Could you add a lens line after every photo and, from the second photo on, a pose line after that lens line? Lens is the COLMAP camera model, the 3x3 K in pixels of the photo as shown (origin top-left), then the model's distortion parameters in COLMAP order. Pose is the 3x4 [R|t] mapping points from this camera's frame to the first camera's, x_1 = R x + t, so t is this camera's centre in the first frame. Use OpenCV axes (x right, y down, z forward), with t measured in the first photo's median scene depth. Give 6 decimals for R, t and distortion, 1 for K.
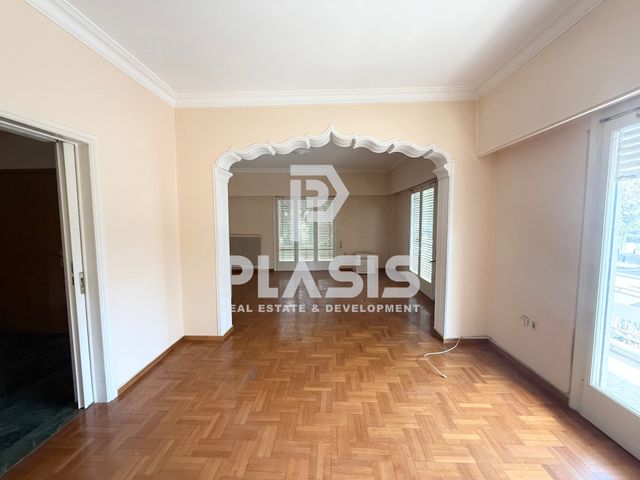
lens RADIAL K [[255.6, 0, 320.0], [0, 255.6, 240.0], [0, 0, 1]] dist [0.000974, 0.000206]
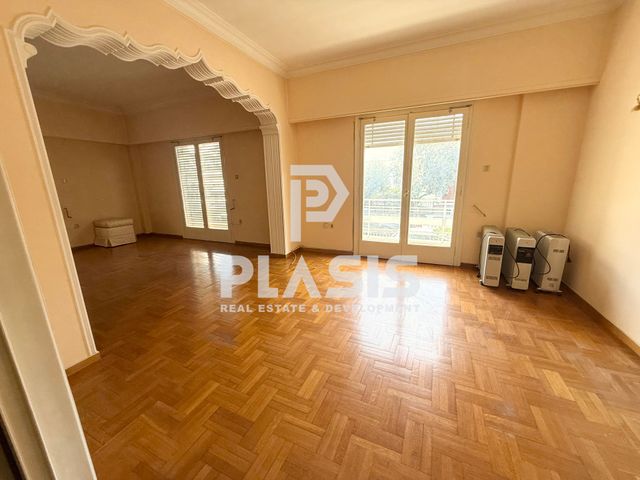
lens RADIAL K [[255.6, 0, 320.0], [0, 255.6, 240.0], [0, 0, 1]] dist [0.000974, 0.000206]
pose [[0.368116, -0.208322, 0.906141, -0.690271], [0.096455, 0.977874, 0.185629, 0.060364], [-0.924763, 0.019069, 0.380065, 0.293836]]
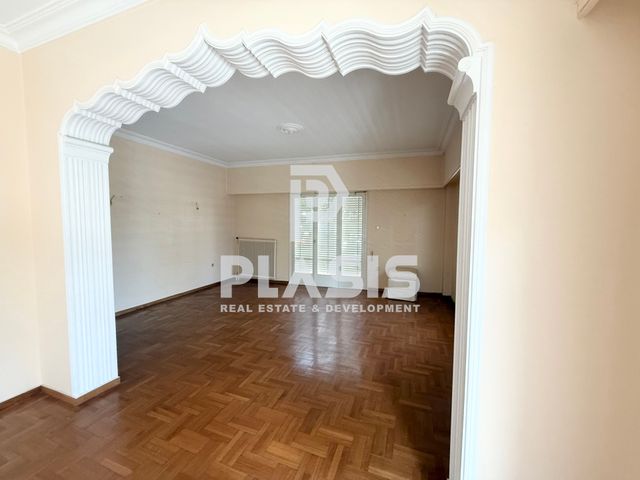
lens RADIAL K [[255.6, 0, 320.0], [0, 255.6, 240.0], [0, 0, 1]] dist [0.000974, 0.000206]
pose [[0.950051, 0.029606, -0.310686, 0.395818], [-0.034119, 0.999376, -0.009100, -0.038818], [0.310223, 0.019246, 0.950469, 0.576892]]
